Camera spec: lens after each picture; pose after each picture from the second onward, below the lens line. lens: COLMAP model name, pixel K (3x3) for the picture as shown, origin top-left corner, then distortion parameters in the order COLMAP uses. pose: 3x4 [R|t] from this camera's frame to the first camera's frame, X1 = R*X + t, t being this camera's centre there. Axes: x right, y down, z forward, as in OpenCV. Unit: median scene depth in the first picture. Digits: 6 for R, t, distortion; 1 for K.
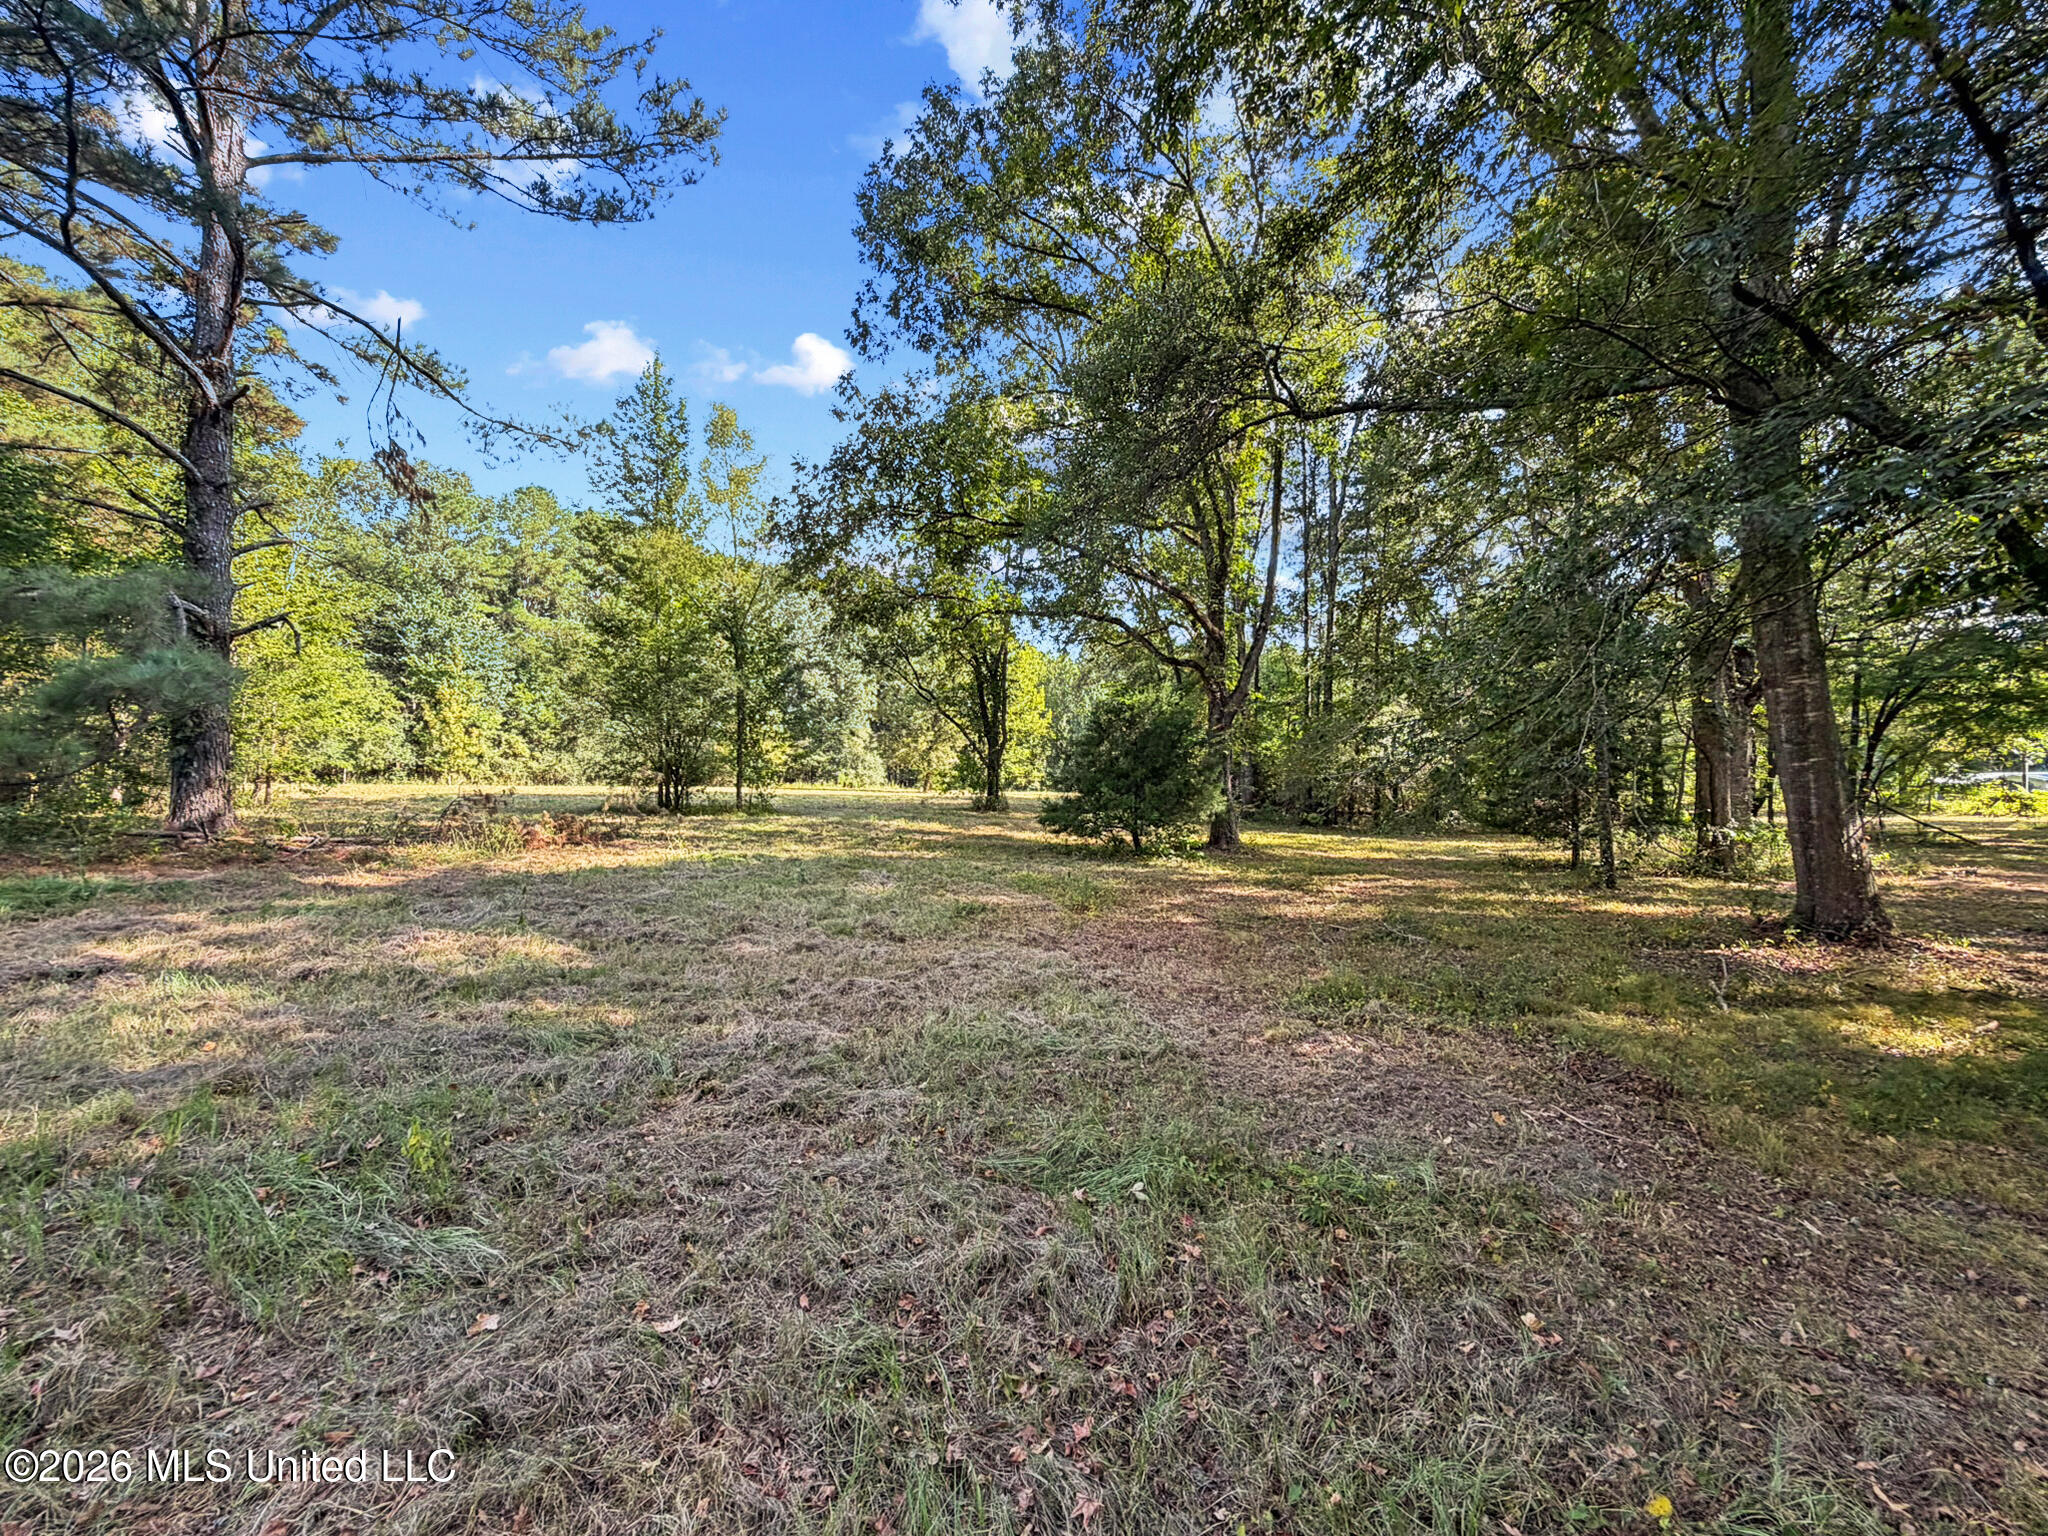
lens RADIAL K [[820.7, 0, 1023.4], [0, 820.7, 764.0], [0, 0, 1]] dist [0.001536, 0.000015]
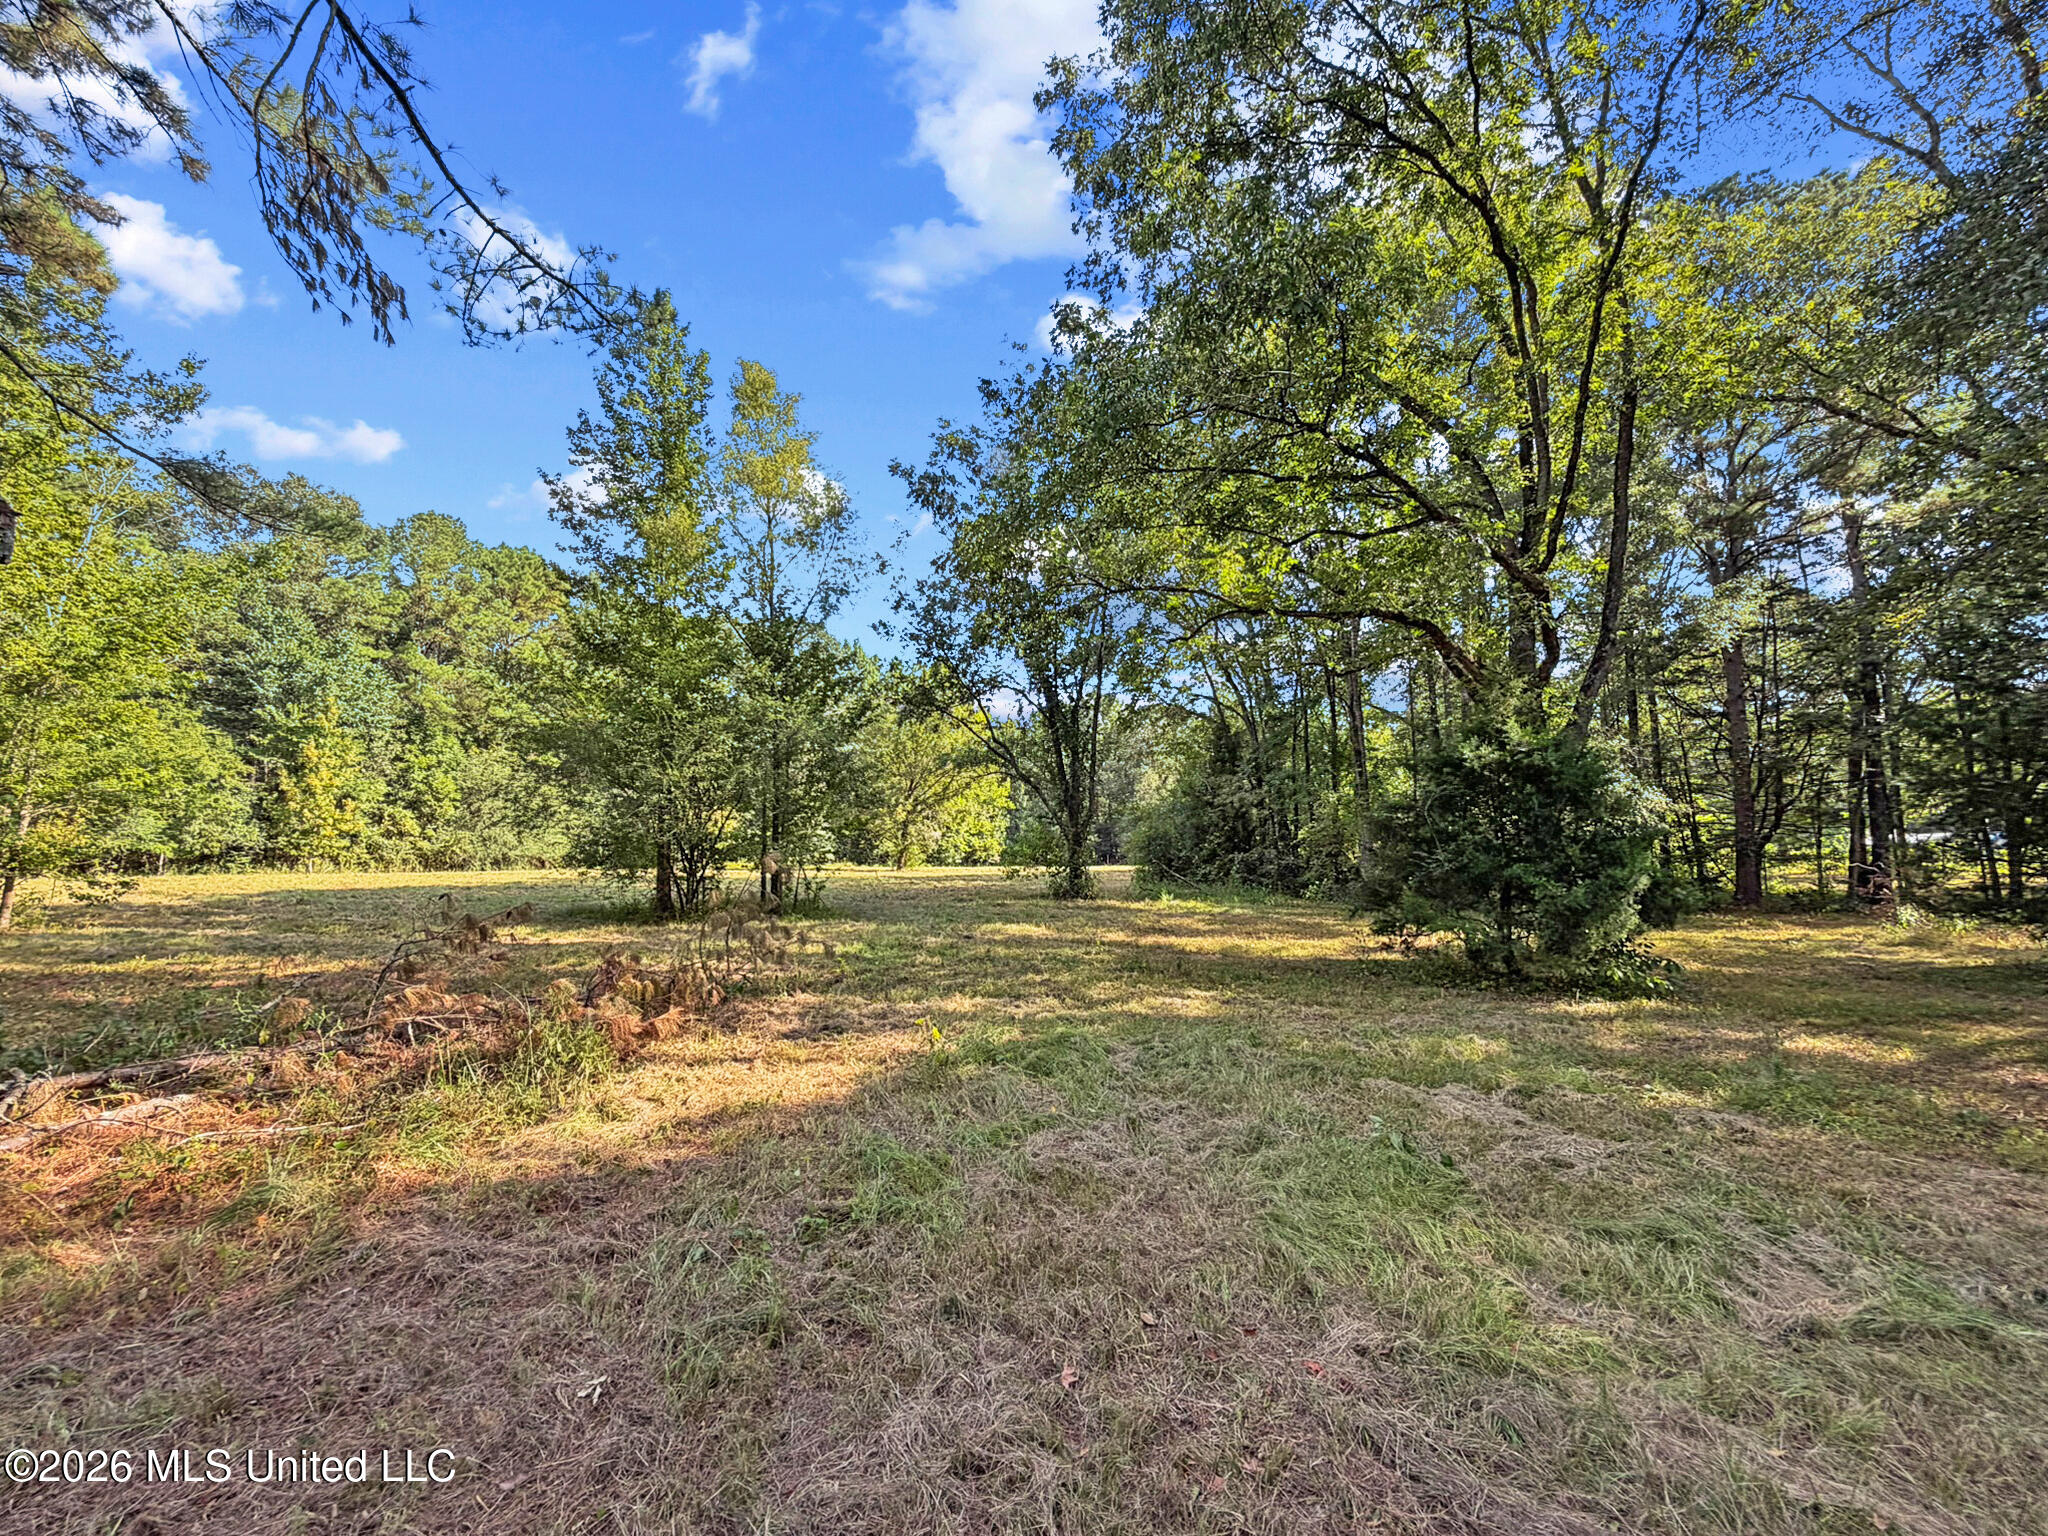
lens RADIAL K [[820.7, 0, 1020.4], [0, 820.7, 764.5], [0, 0, 1]] dist [0.001536, 0.000015]
pose [[0.993615, -0.002159, 0.112804, -0.117947], [0.011788, 0.996331, -0.084768, -0.002996], [-0.112207, 0.085557, 0.989995, 0.146002]]
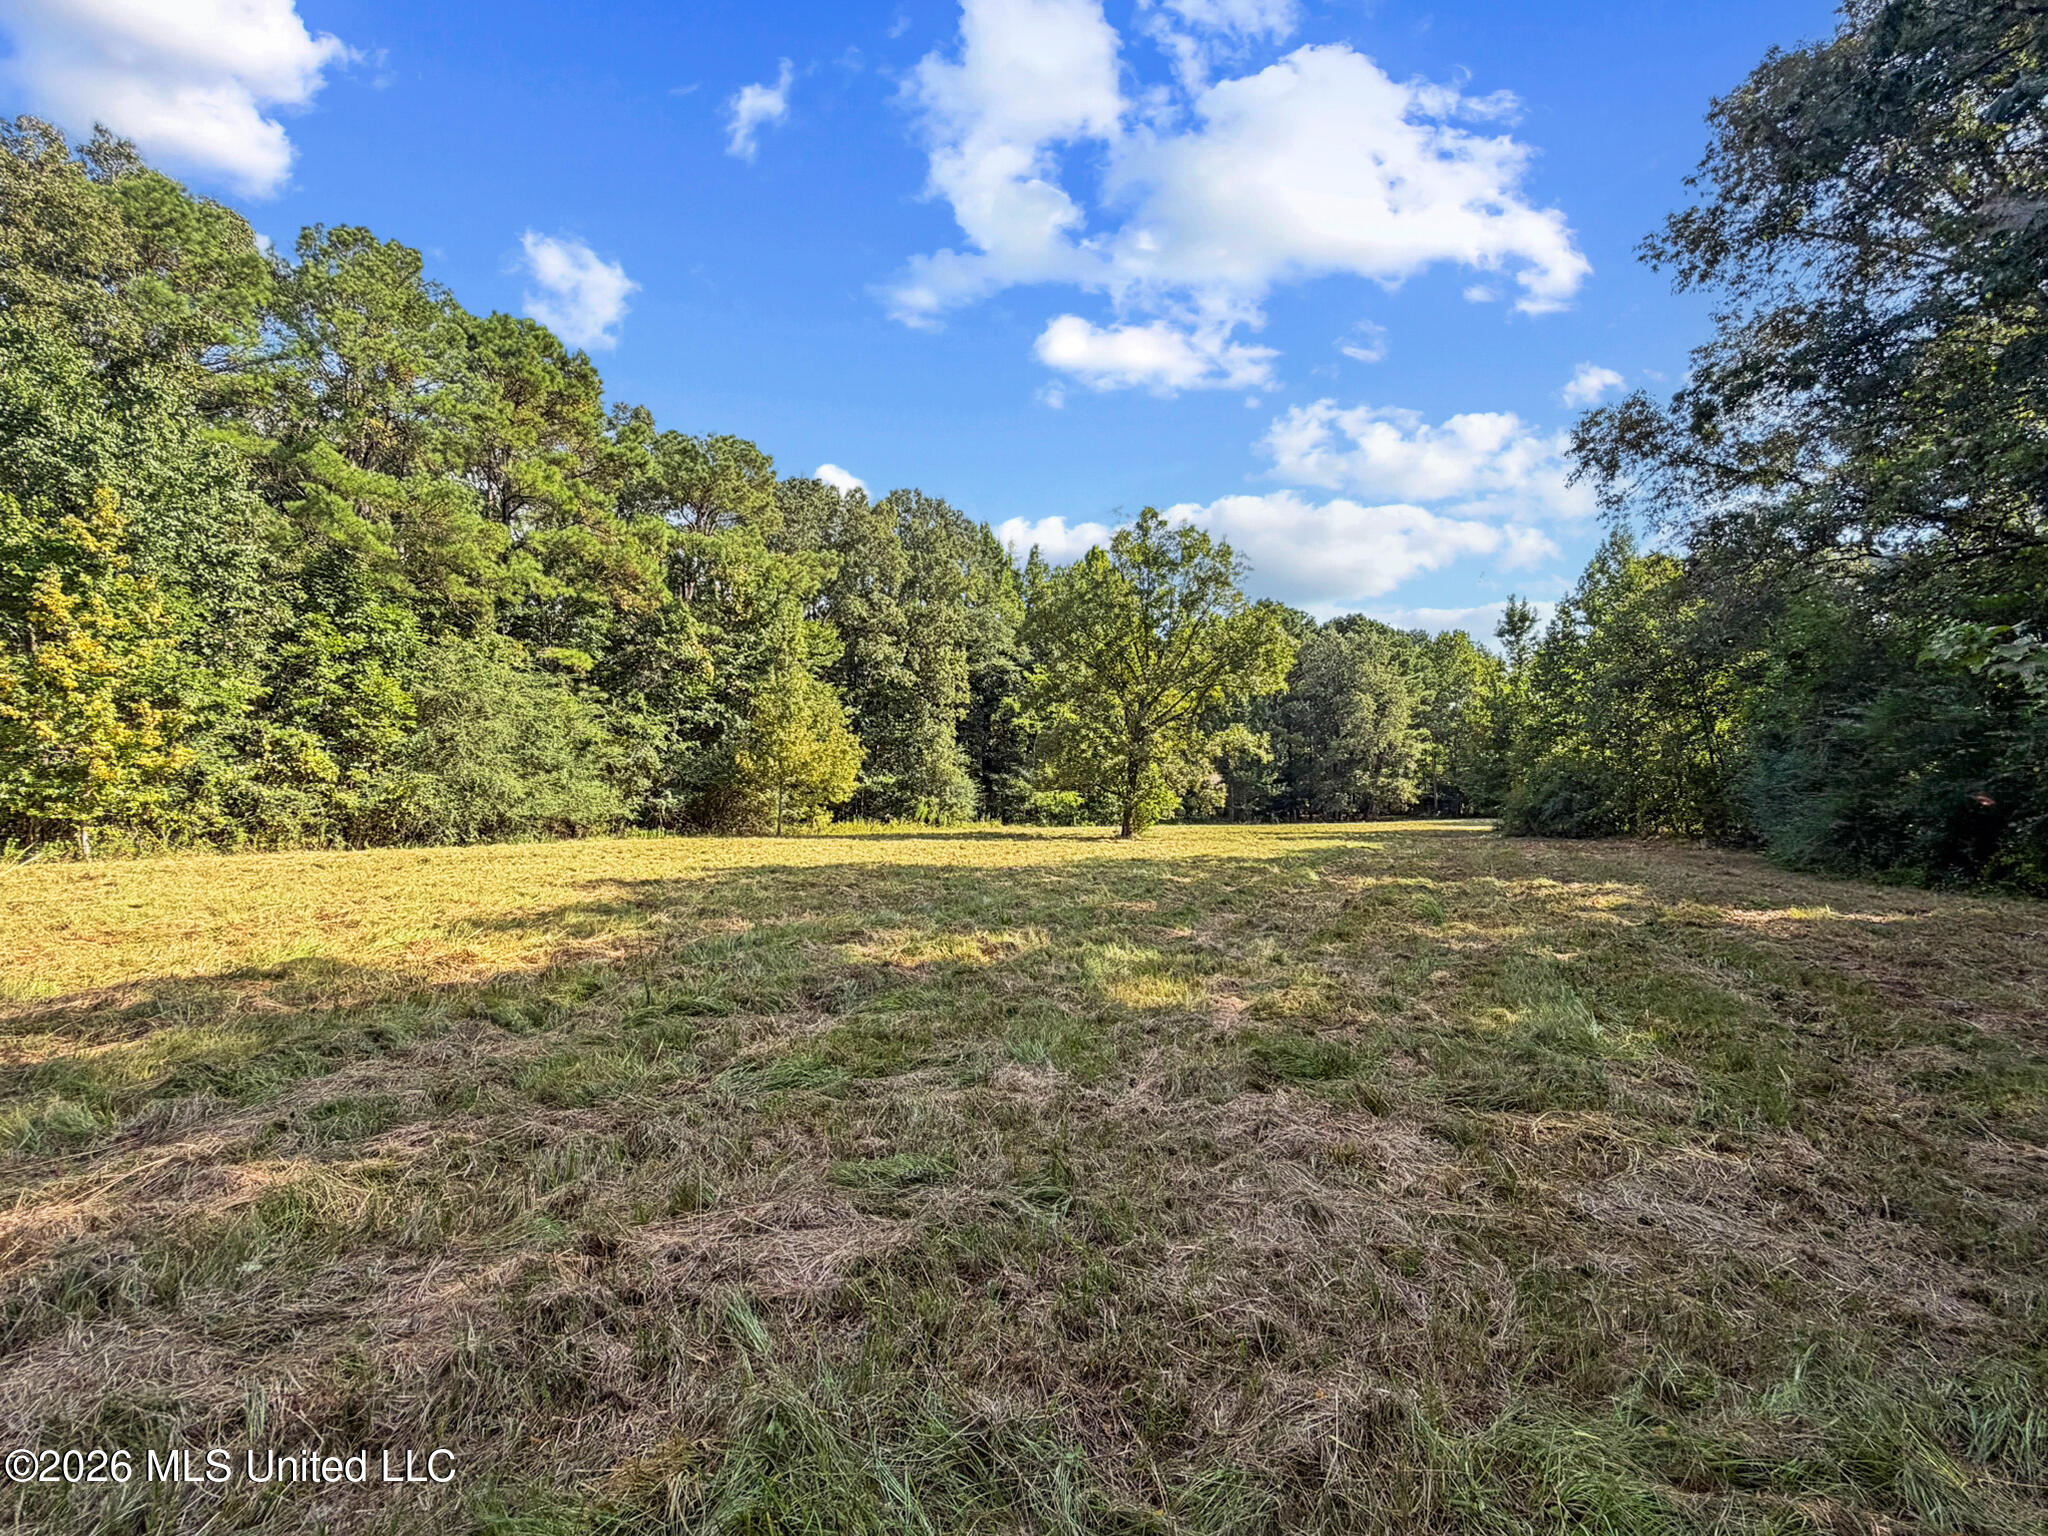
lens RADIAL K [[820.7, 0, 1016.0], [0, 820.7, 776.7], [0, 0, 1]] dist [0.001536, 0.000015]
pose [[0.998574, -0.015047, 0.051226, -0.289908], [0.015728, 0.999793, -0.012935, 0.000280], [-0.051021, 0.013722, 0.998603, 0.594577]]
